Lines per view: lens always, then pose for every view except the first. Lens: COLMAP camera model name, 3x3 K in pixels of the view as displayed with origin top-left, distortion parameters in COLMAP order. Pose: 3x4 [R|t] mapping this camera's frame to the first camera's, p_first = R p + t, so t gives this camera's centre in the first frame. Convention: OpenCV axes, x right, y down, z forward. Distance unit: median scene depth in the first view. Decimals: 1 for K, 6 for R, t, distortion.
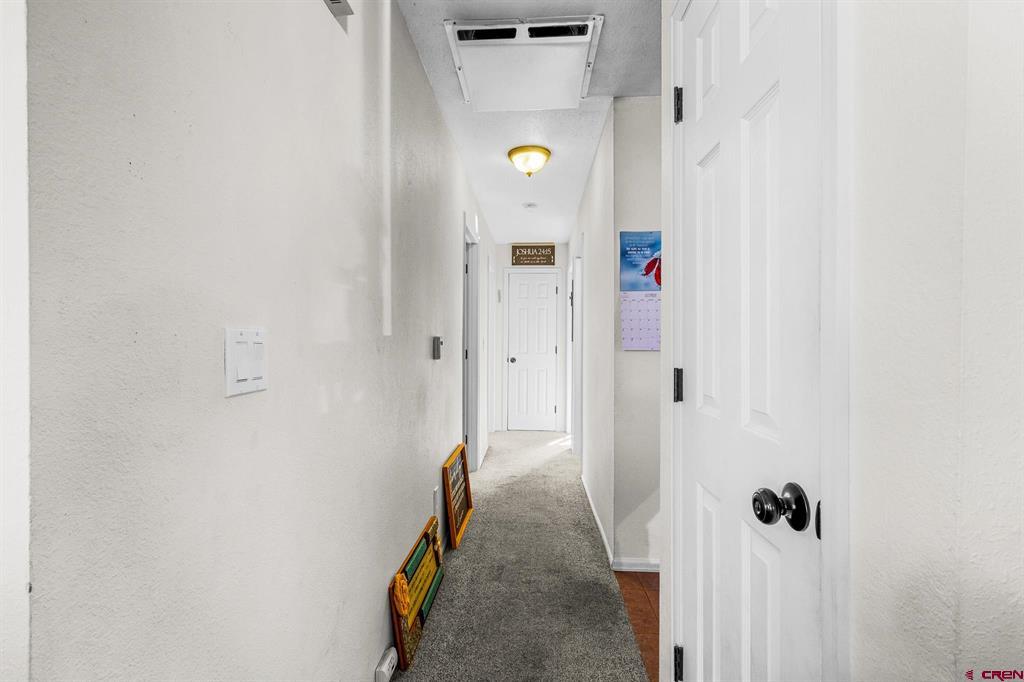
lens RADIAL K [[478.7, 0, 510.8], [0, 478.7, 340.6], [0, 0, 1]] dist [0.000039, -0.001117]
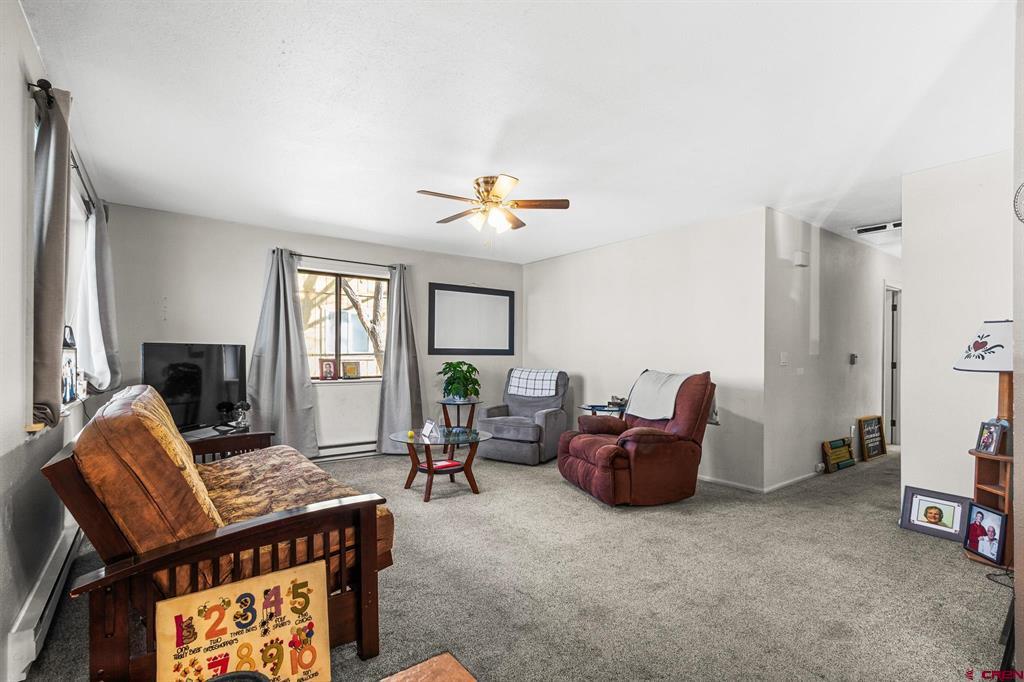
lens RADIAL K [[478.7, 0, 509.7], [0, 478.7, 347.9], [0, 0, 1]] dist [0.000039, -0.001117]
pose [[0.638620, 0.005229, -0.769504, 0.643601], [-0.012799, 0.999911, -0.003828, -0.009458], [0.769416, 0.012294, 0.638630, -1.937222]]
